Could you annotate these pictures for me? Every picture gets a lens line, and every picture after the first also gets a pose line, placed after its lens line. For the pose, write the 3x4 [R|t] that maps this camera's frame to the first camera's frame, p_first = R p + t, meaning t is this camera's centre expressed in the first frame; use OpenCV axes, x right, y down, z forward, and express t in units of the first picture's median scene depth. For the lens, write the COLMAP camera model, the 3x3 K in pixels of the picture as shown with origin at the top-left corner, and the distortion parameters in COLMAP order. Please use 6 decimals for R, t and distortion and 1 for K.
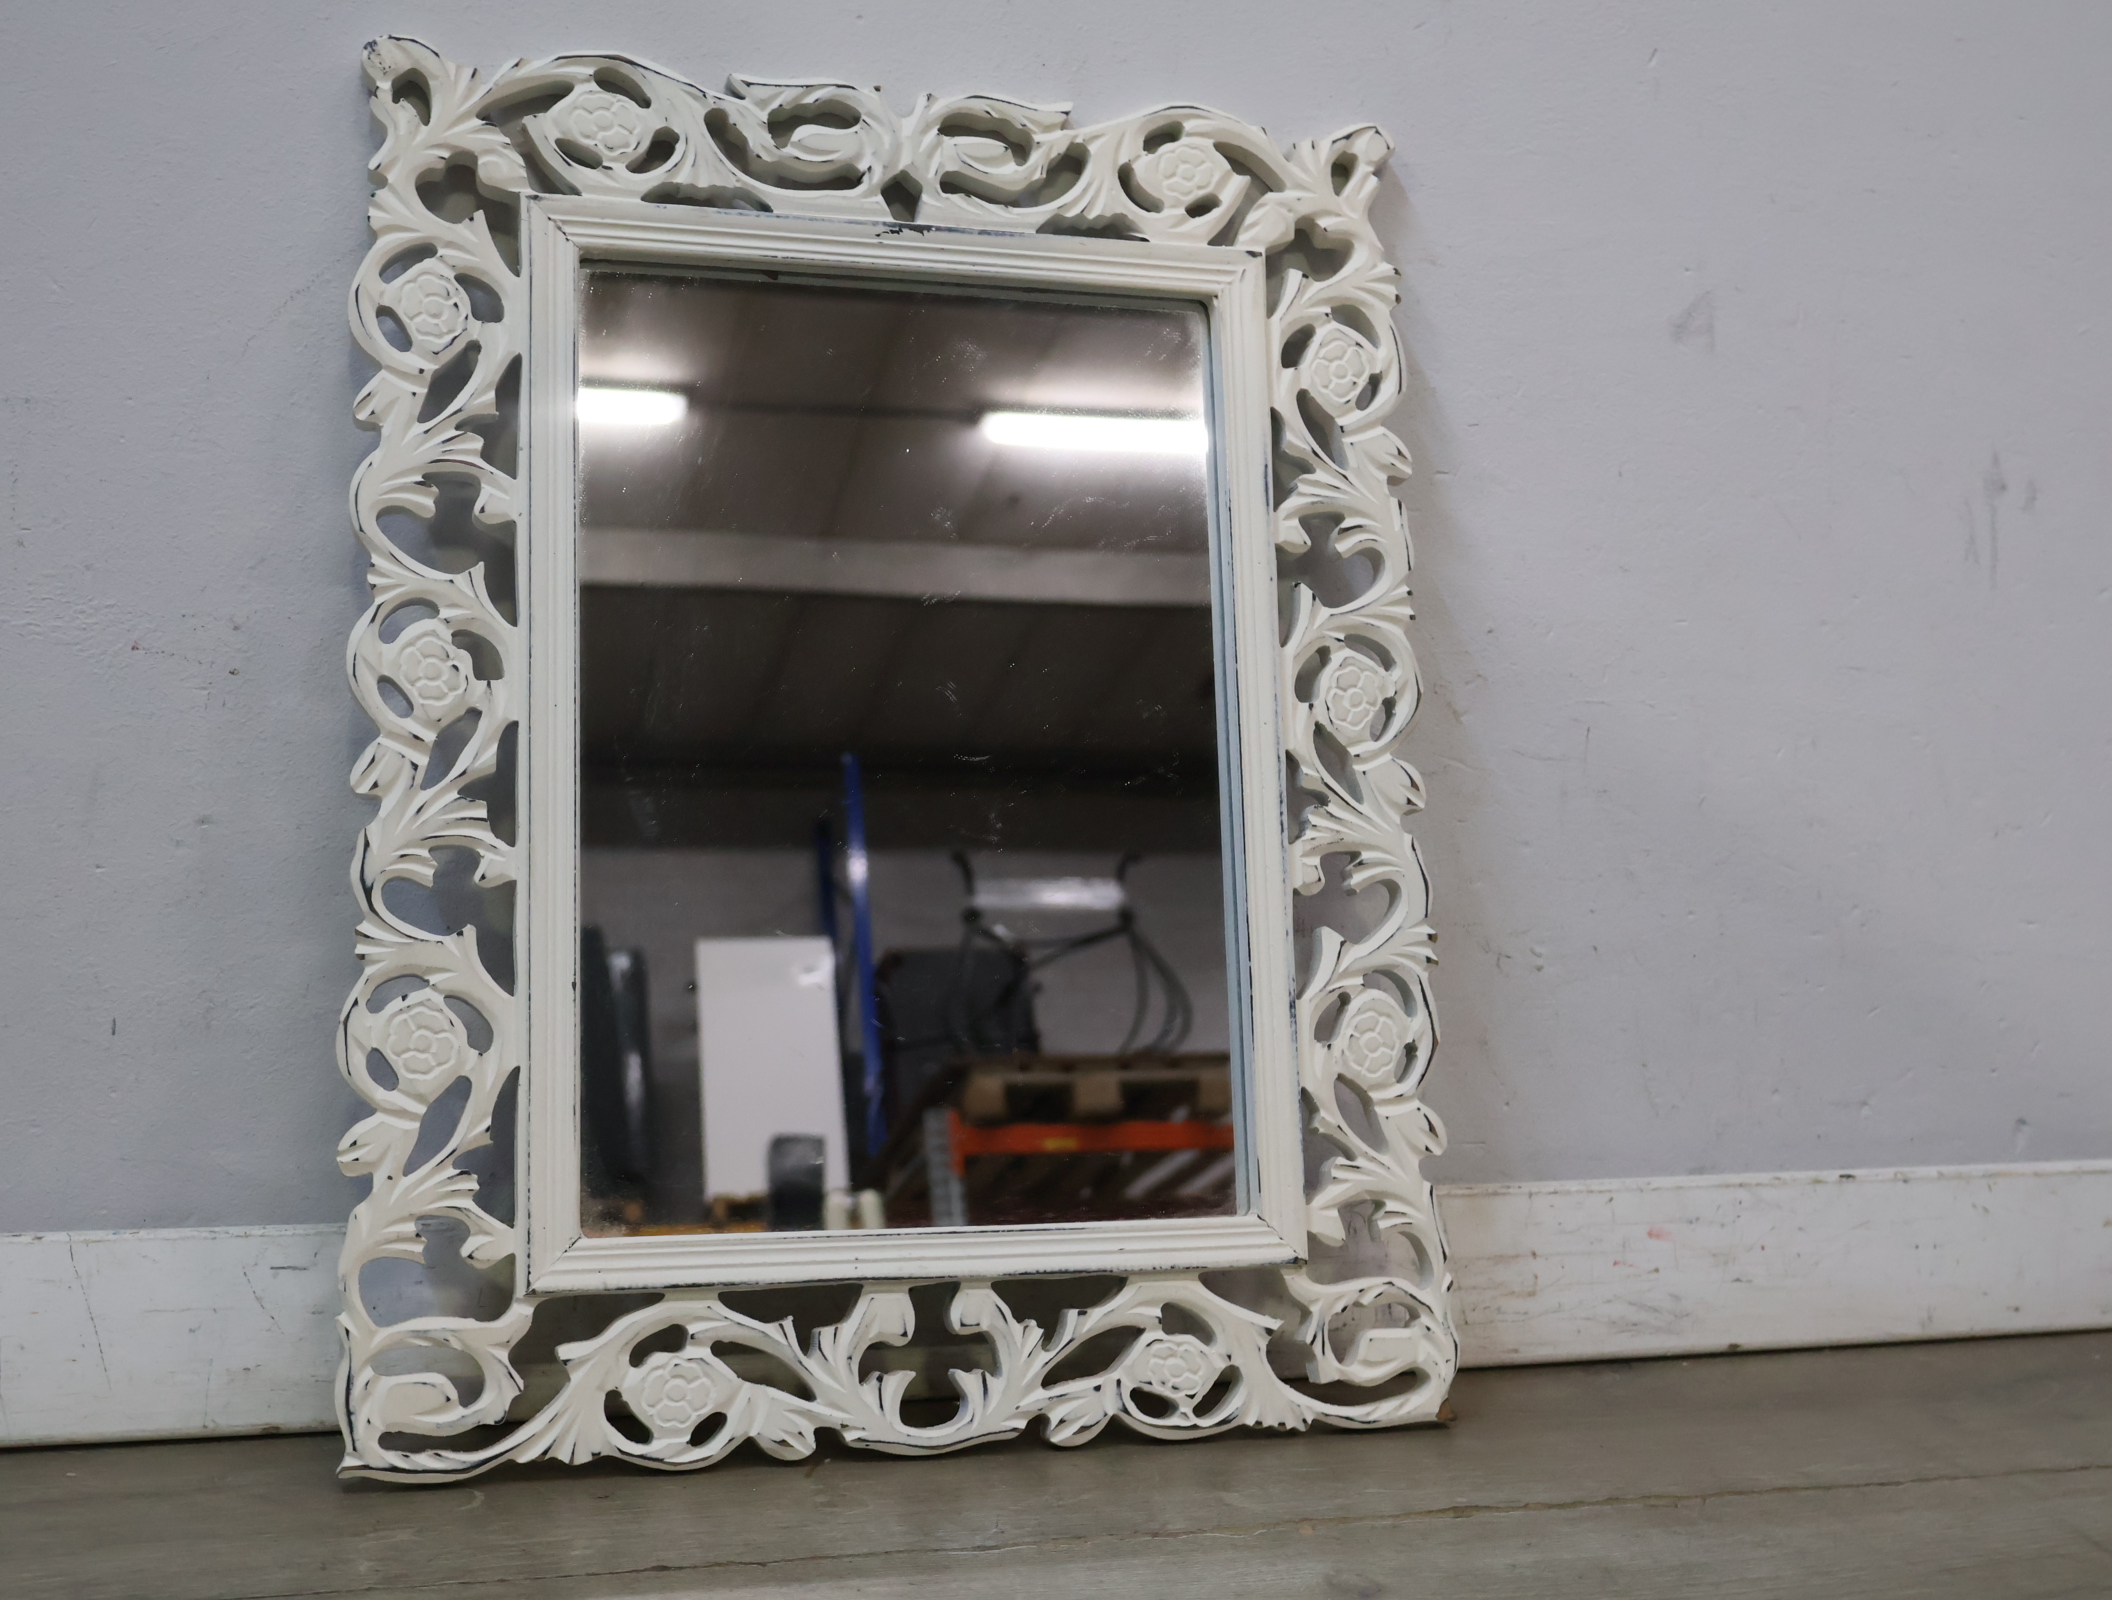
lens RADIAL K [[2665.9, 0, 1041.1], [0, 2665.9, 798.6], [0, 0, 1]] dist [-0.000276, 0.000000]
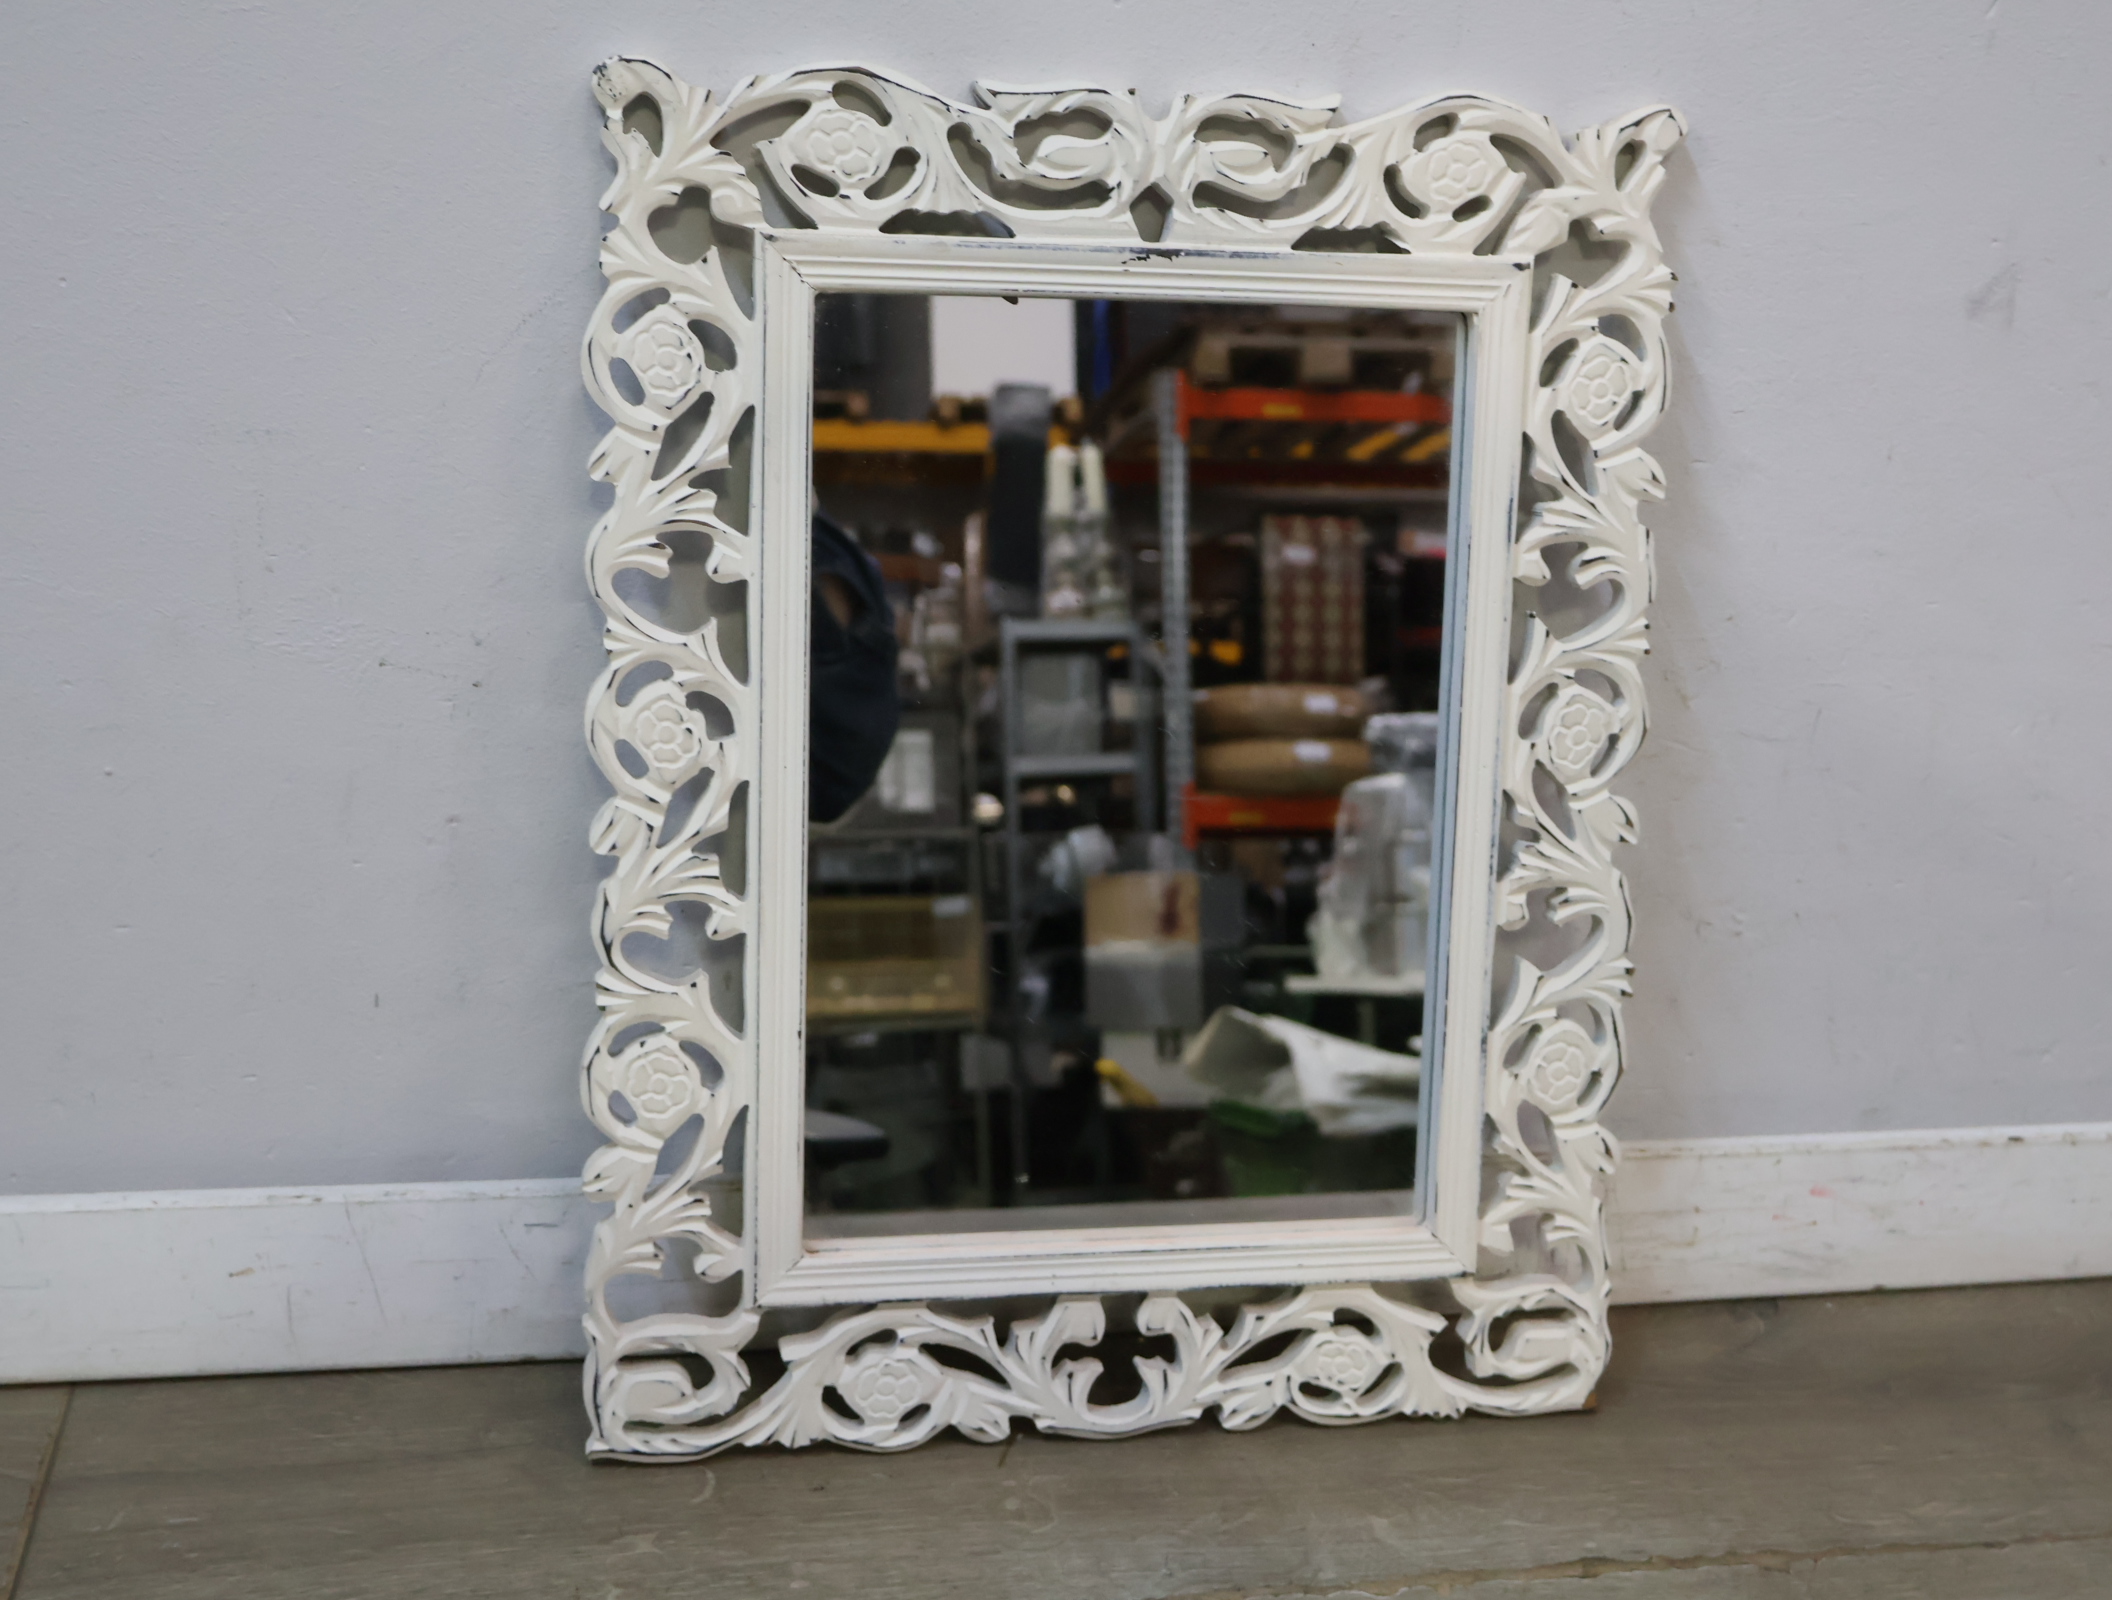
lens RADIAL K [[2665.9, 0, 1034.9], [0, 2665.9, 822.9], [0, 0, 1]] dist [-0.000276, 0.000000]
pose [[0.994812, 0.068376, -0.075325, -0.007393], [-0.040618, 0.945822, 0.322134, -0.335397], [0.093270, -0.317403, 0.943693, 0.032305]]
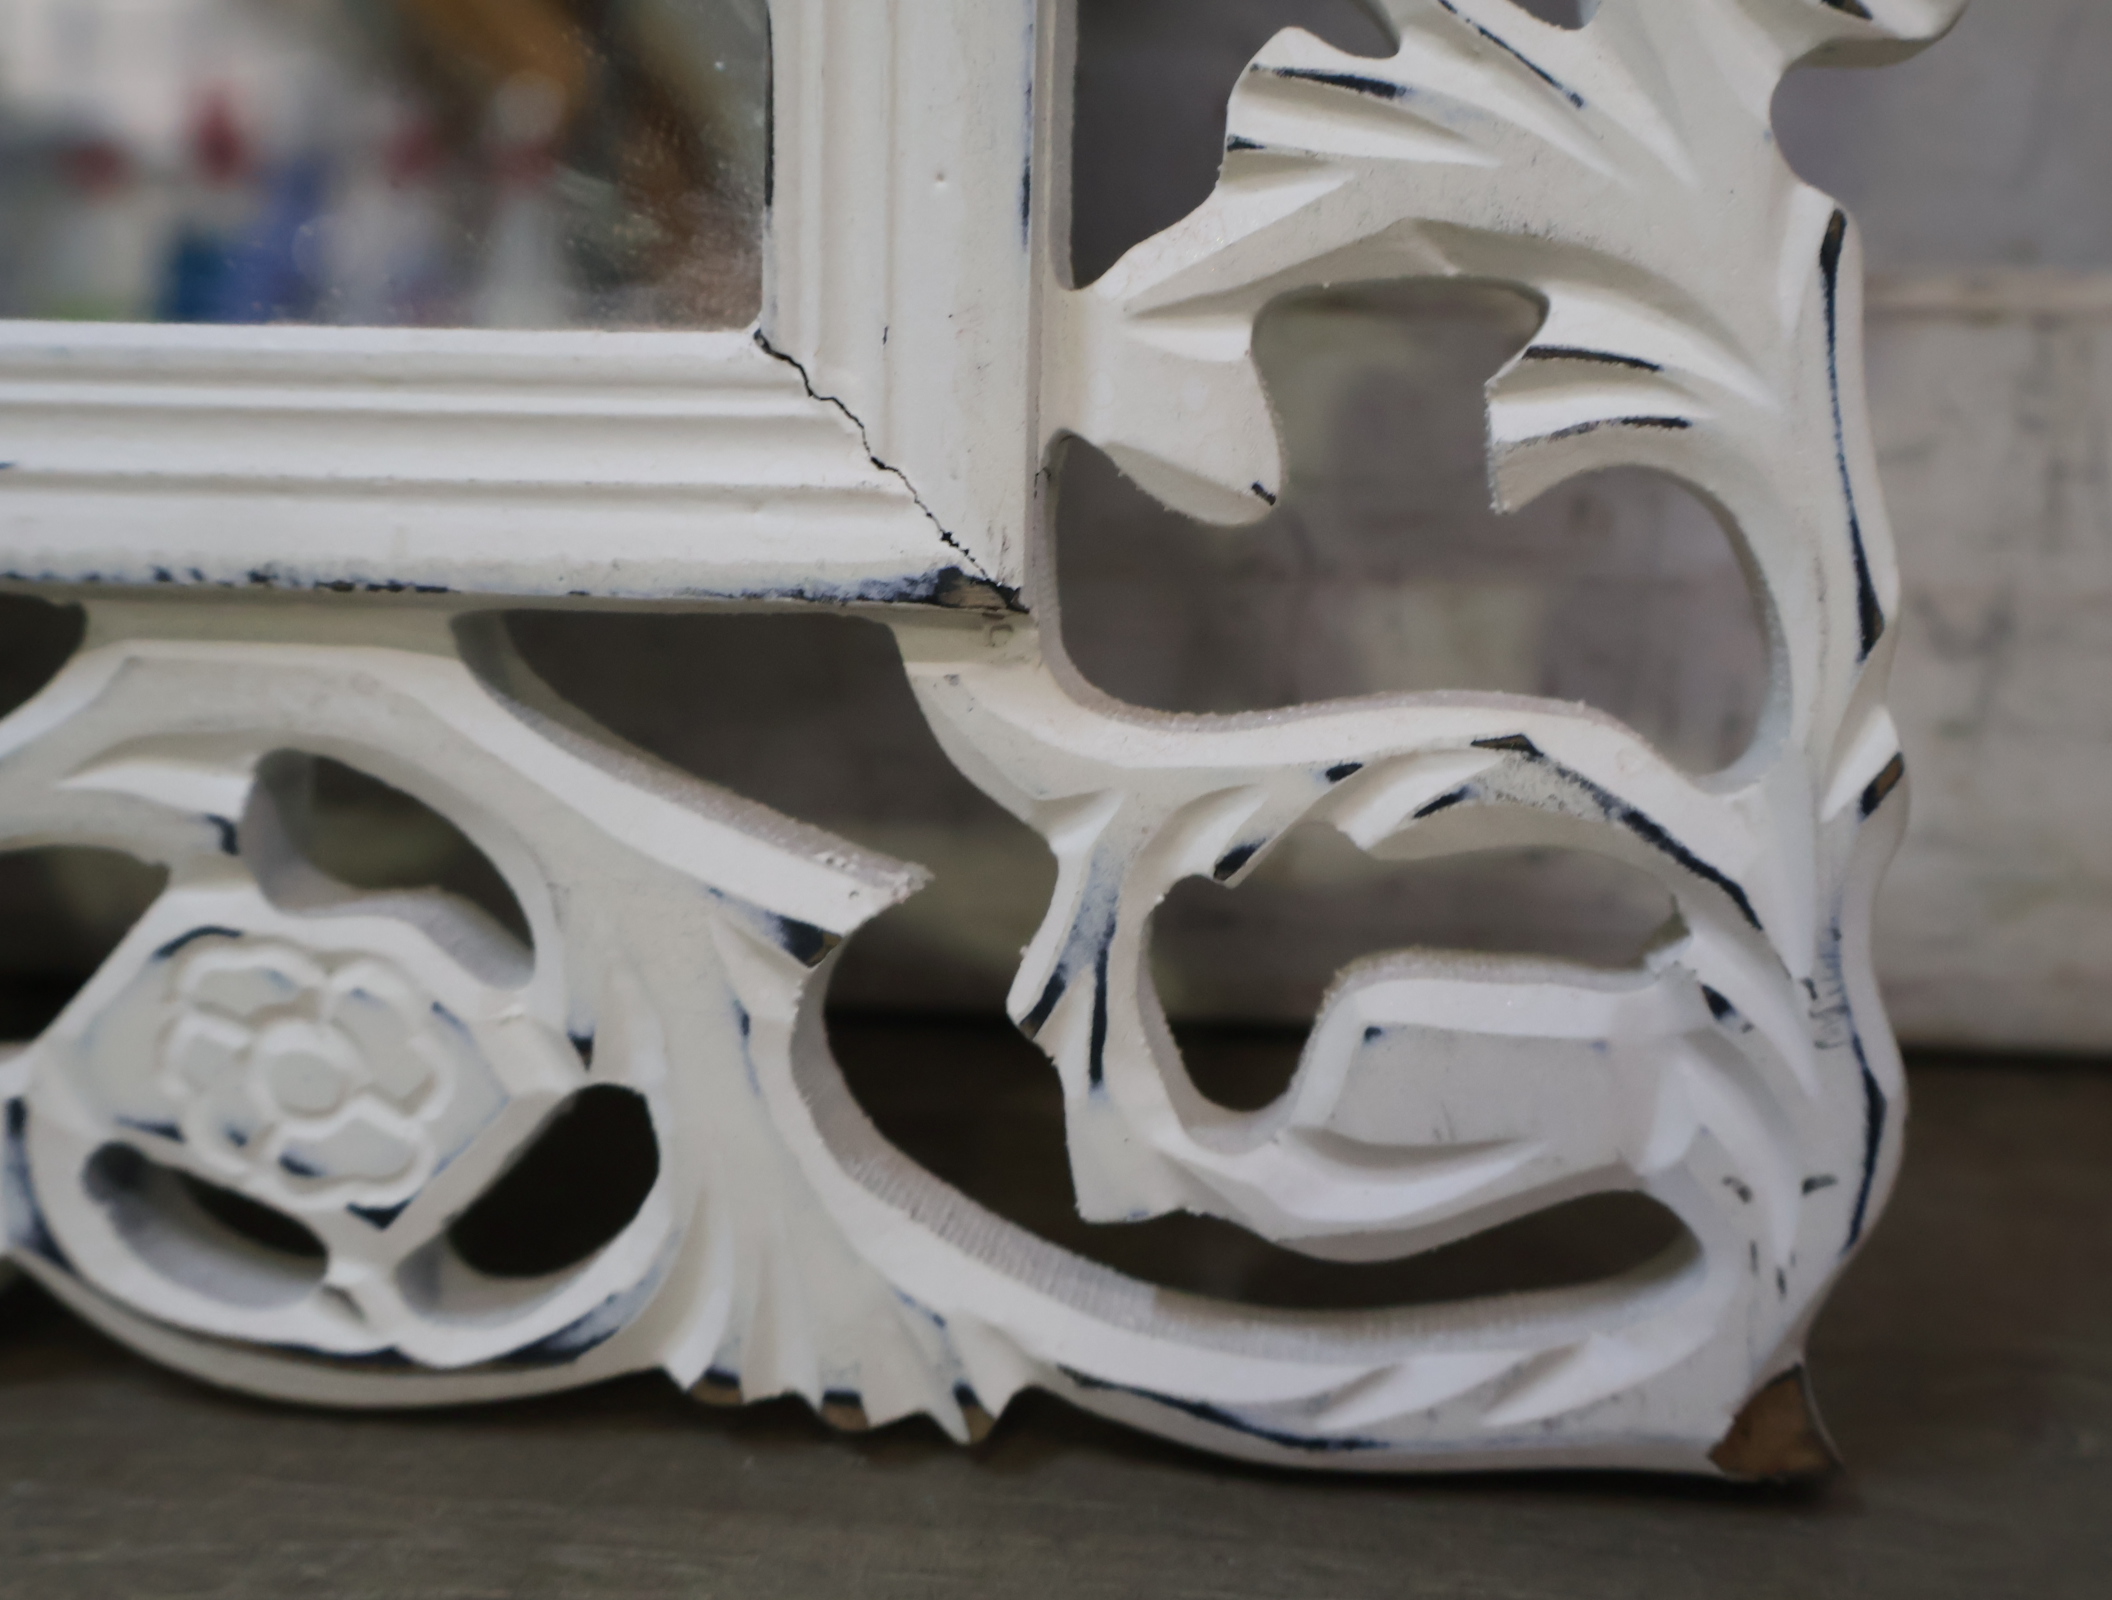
lens RADIAL K [[2665.9, 0, 1056.7], [0, 2665.9, 791.0], [0, 0, 1]] dist [-0.000276, 0.000000]
pose [[0.925850, 0.106259, -0.362644, 0.170202], [0.006569, 0.954982, 0.296592, 0.132465], [0.377834, -0.276982, 0.883472, 0.837531]]
